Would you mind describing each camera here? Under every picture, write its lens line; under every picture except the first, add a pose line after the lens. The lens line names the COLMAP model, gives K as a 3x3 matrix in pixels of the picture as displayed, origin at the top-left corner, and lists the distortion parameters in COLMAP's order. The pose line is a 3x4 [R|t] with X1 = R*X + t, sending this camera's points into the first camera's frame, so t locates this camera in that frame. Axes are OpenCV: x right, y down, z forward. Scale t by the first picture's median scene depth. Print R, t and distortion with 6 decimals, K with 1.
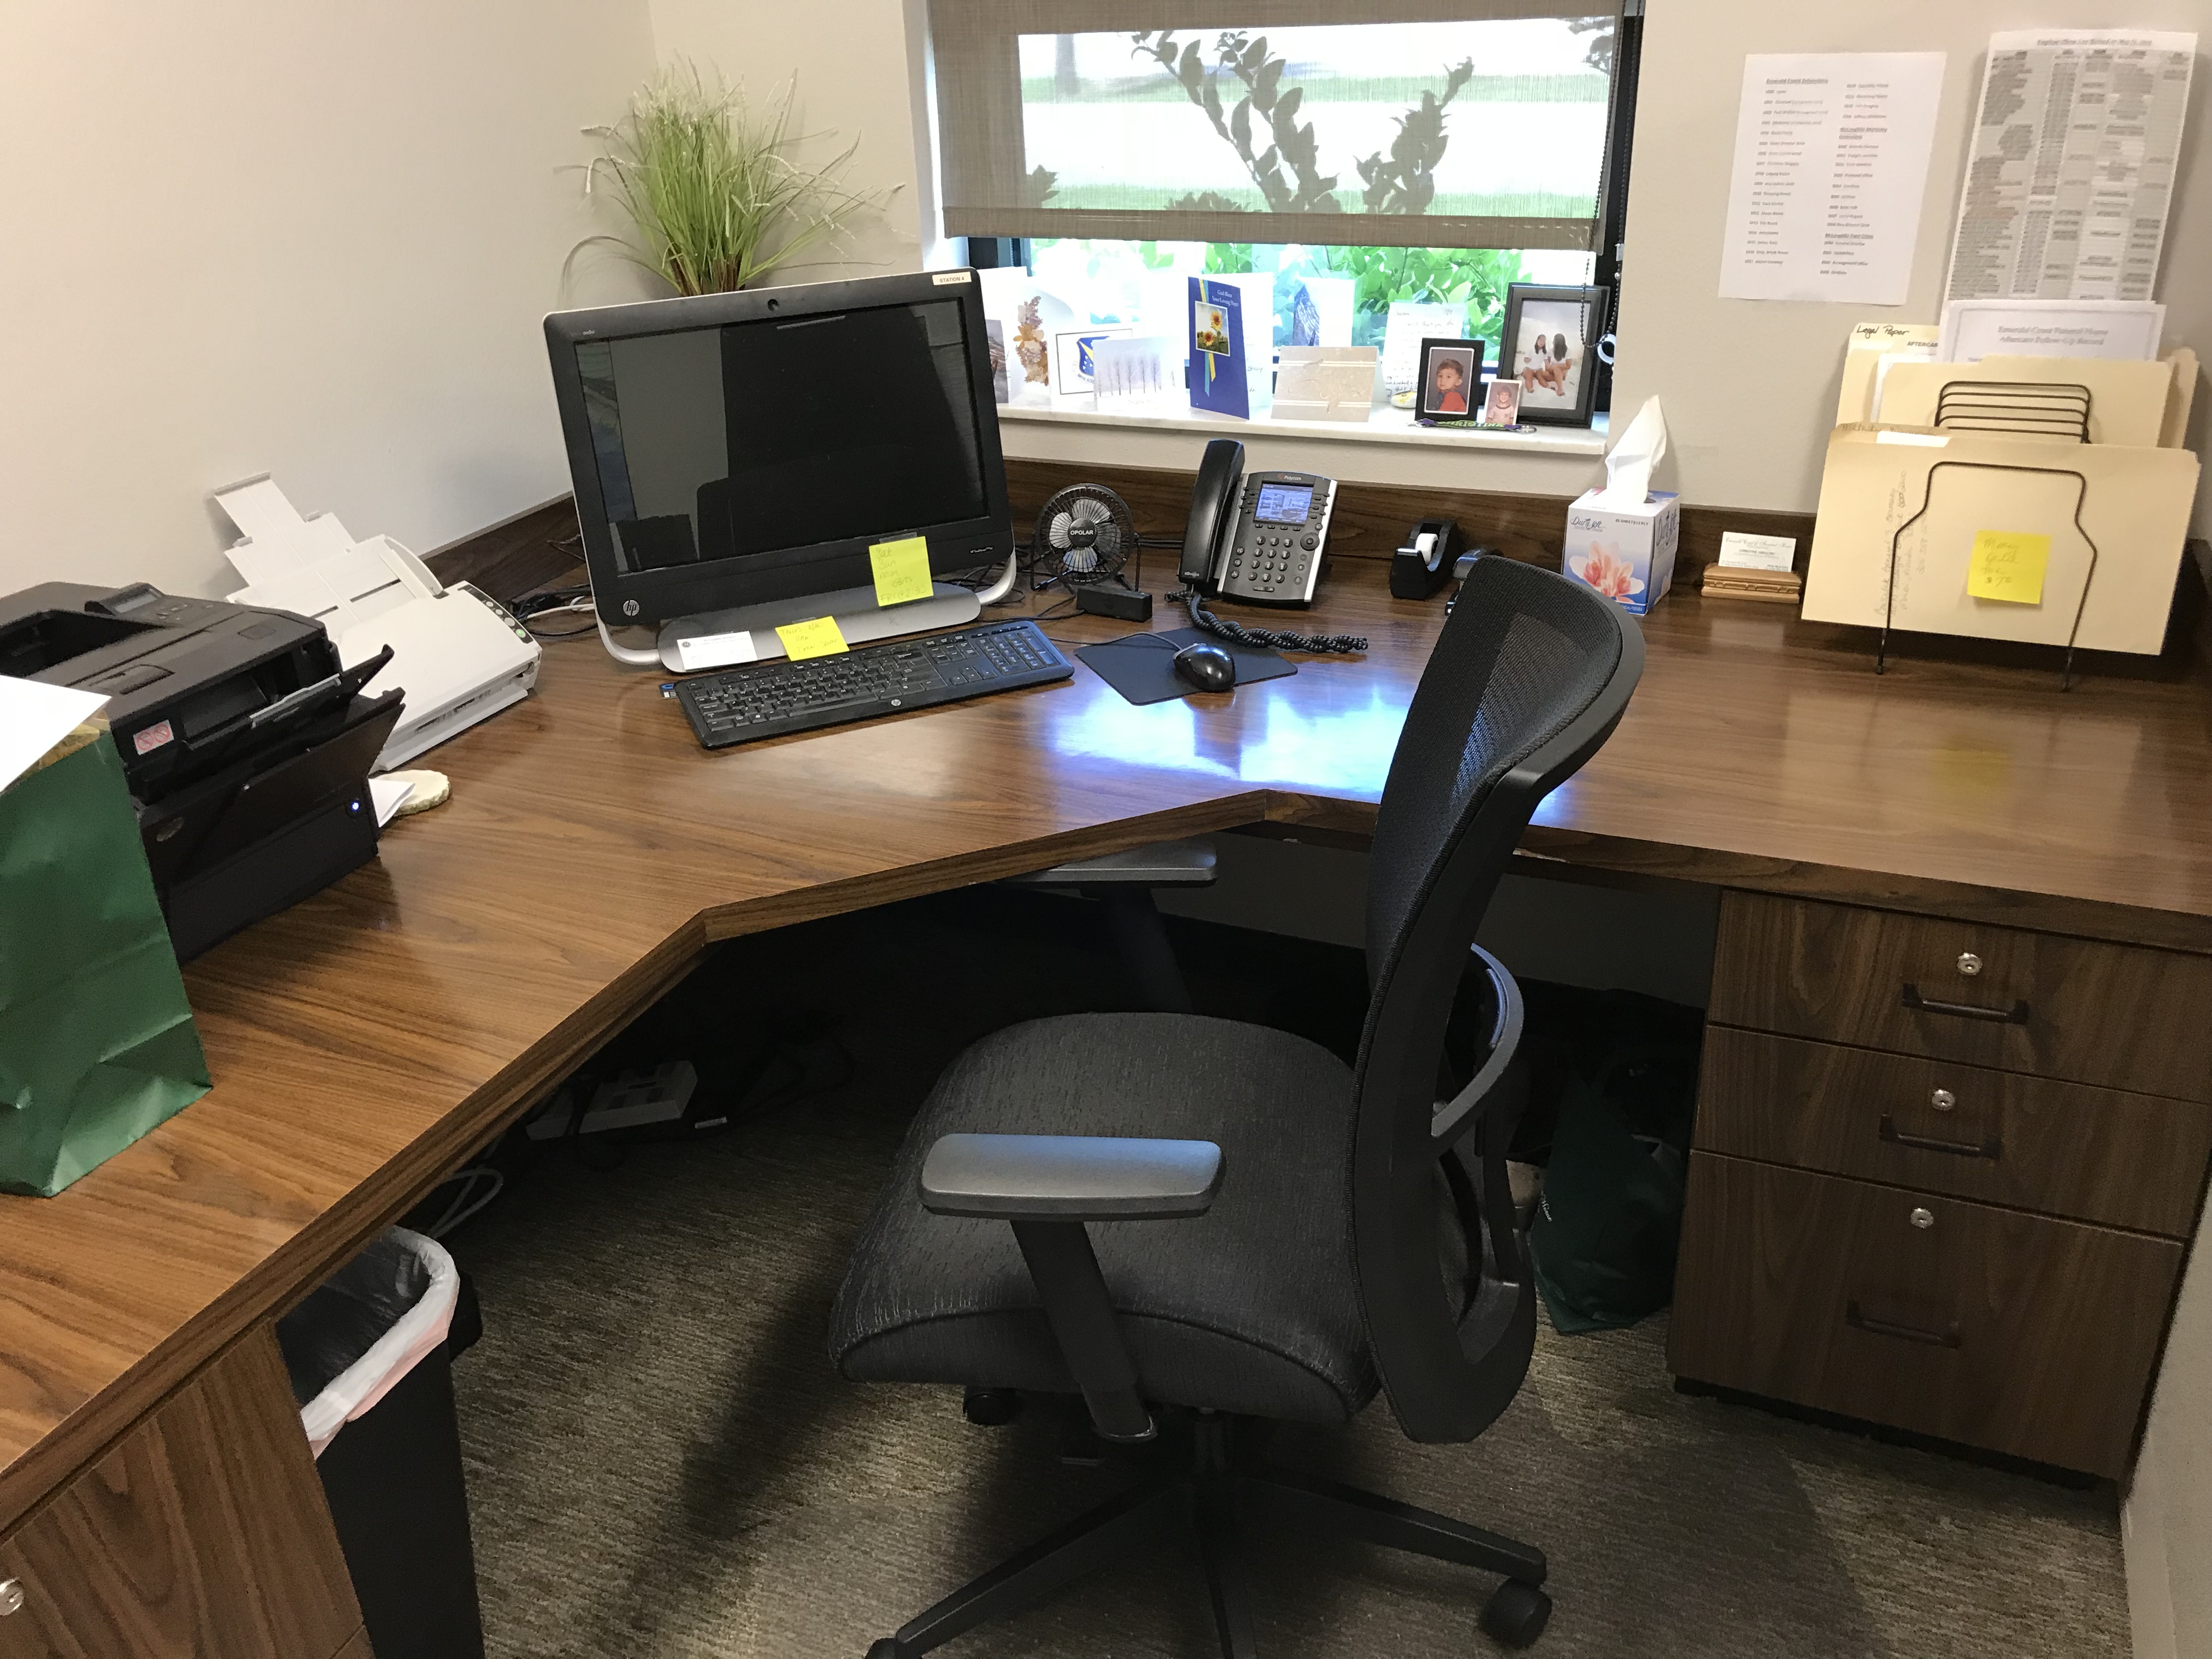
lens RADIAL K [[1814.7, 0, 1106.0], [0, 1814.7, 829.5], [0, 0, 1]] dist [0.002168, -0.001469]
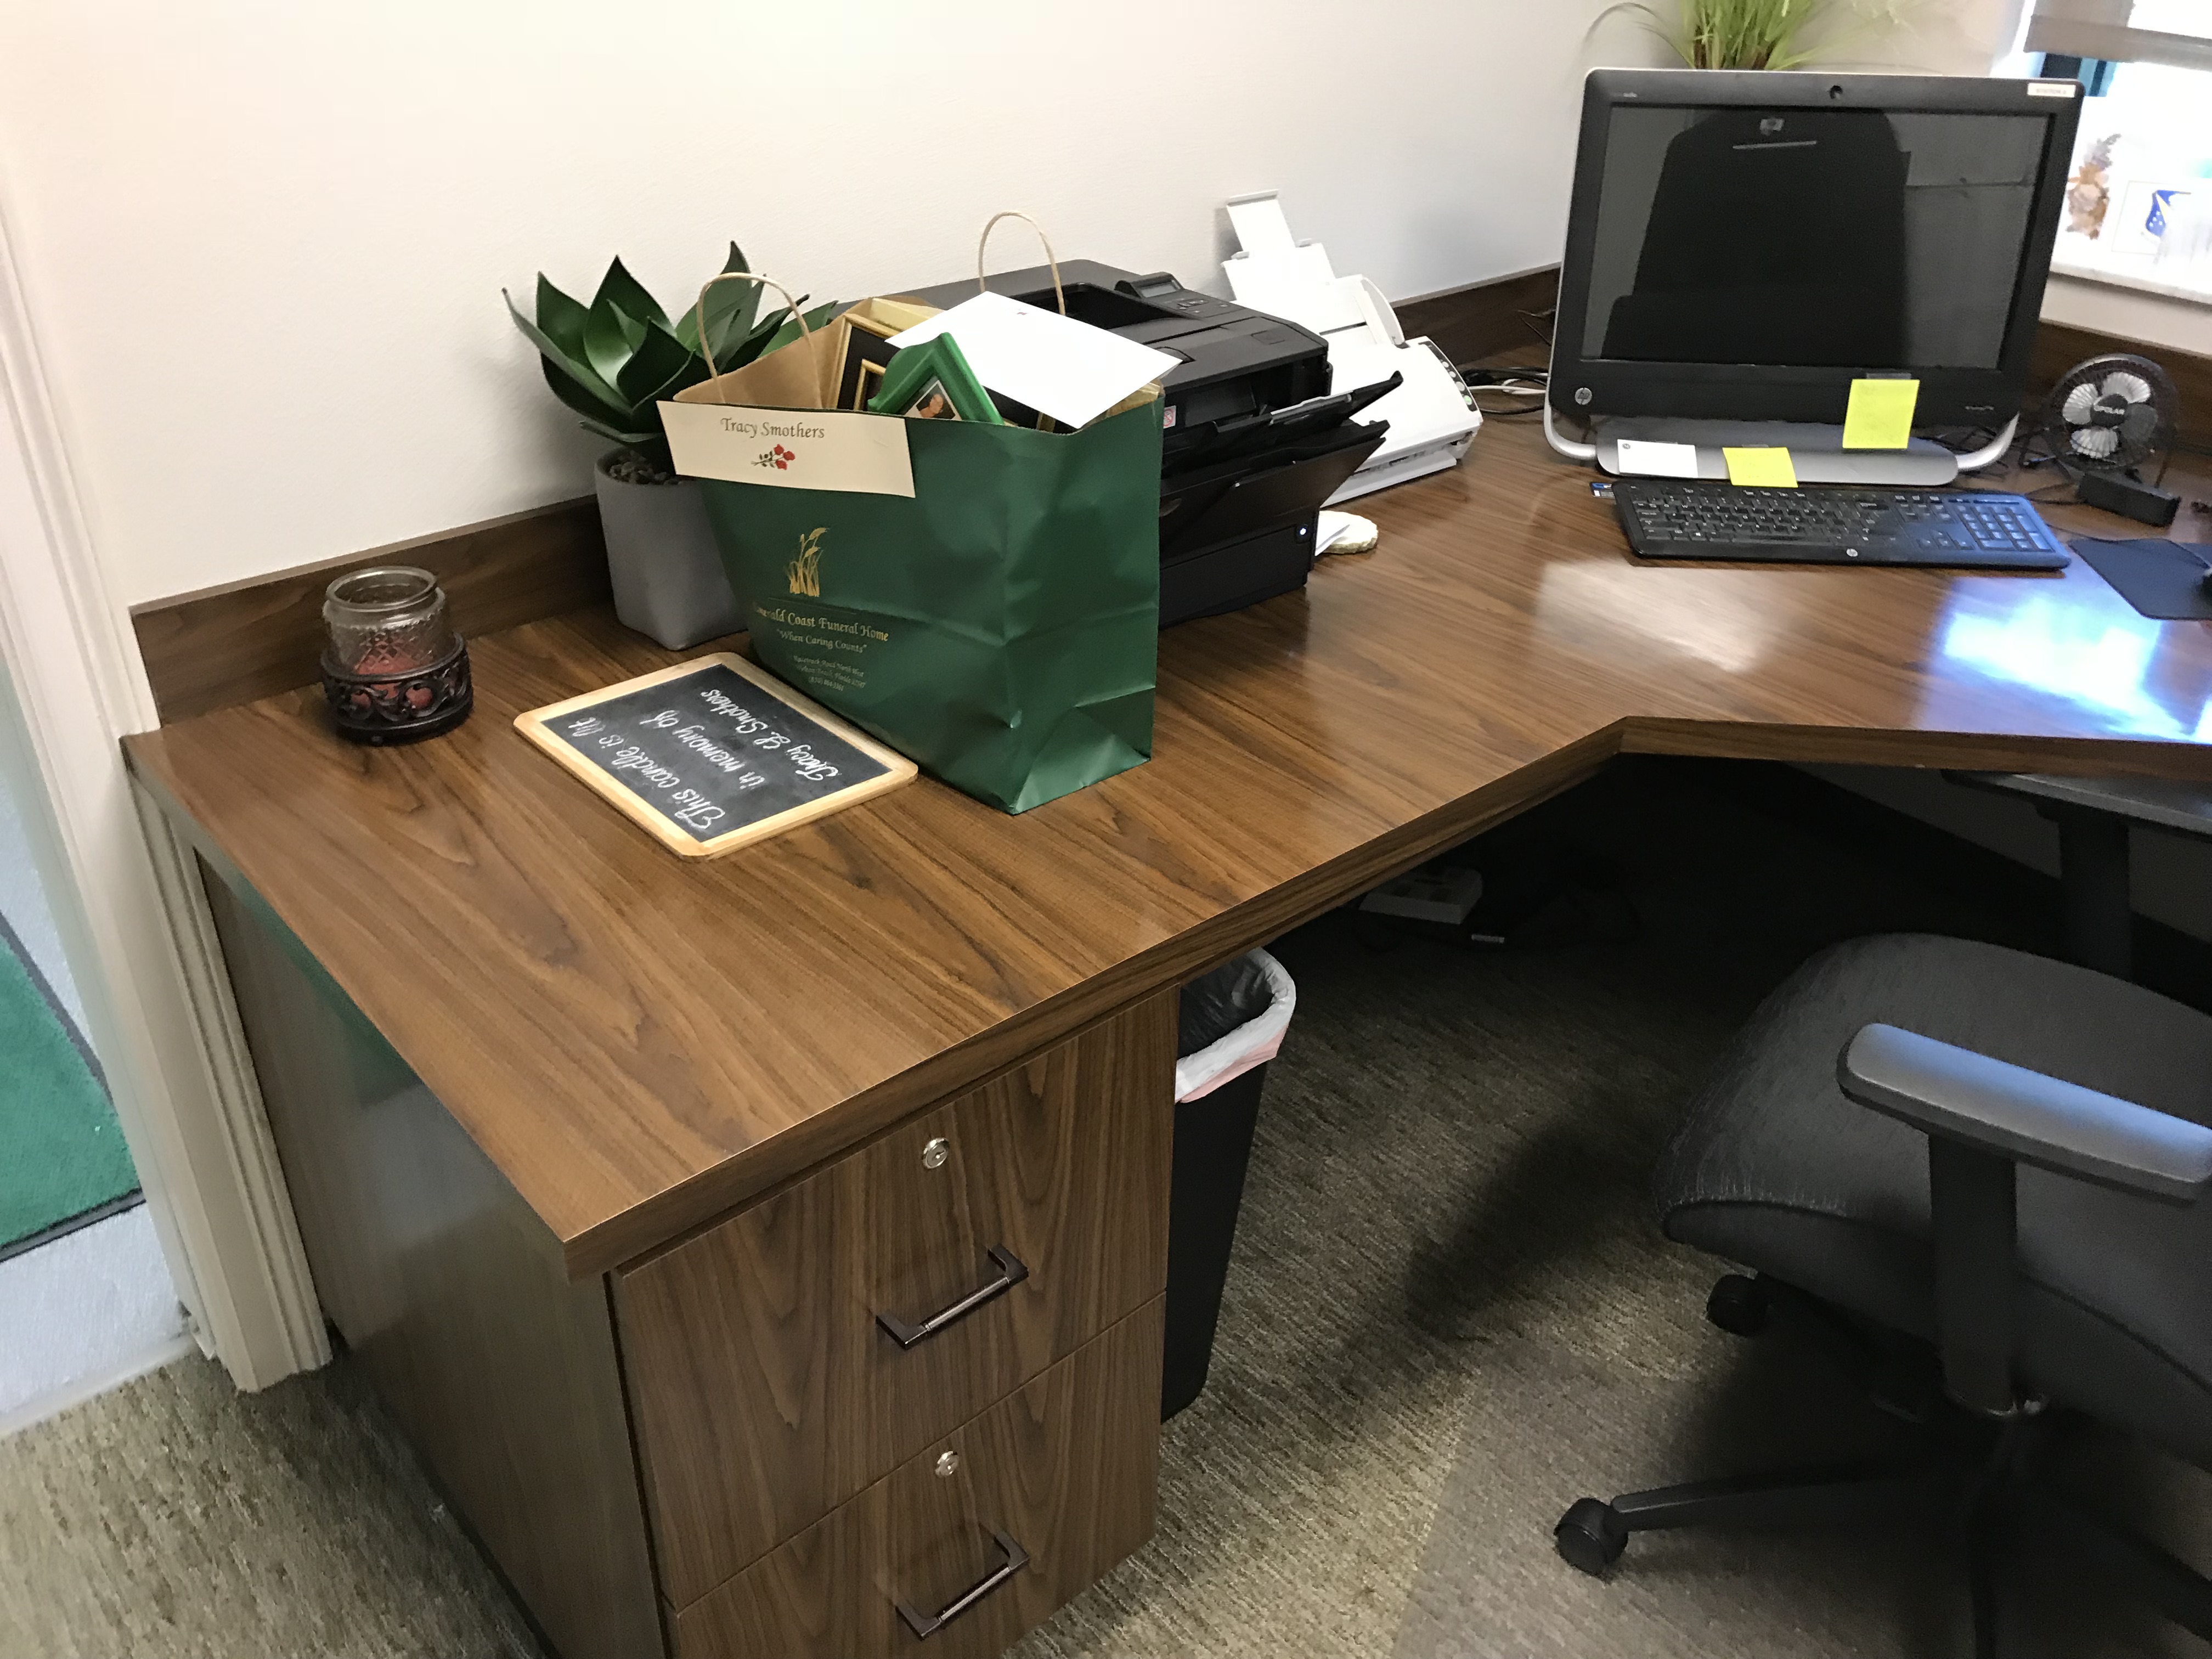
lens RADIAL K [[1806.6, 0, 1106.0], [0, 1806.6, 829.5], [0, 0, 1]] dist [0.098556, -0.191303]
pose [[0.895277, 0.273017, -0.352052, -0.100561], [-0.242569, 0.961544, 0.128818, 0.039107], [0.373683, -0.029931, 0.927073, 0.016918]]
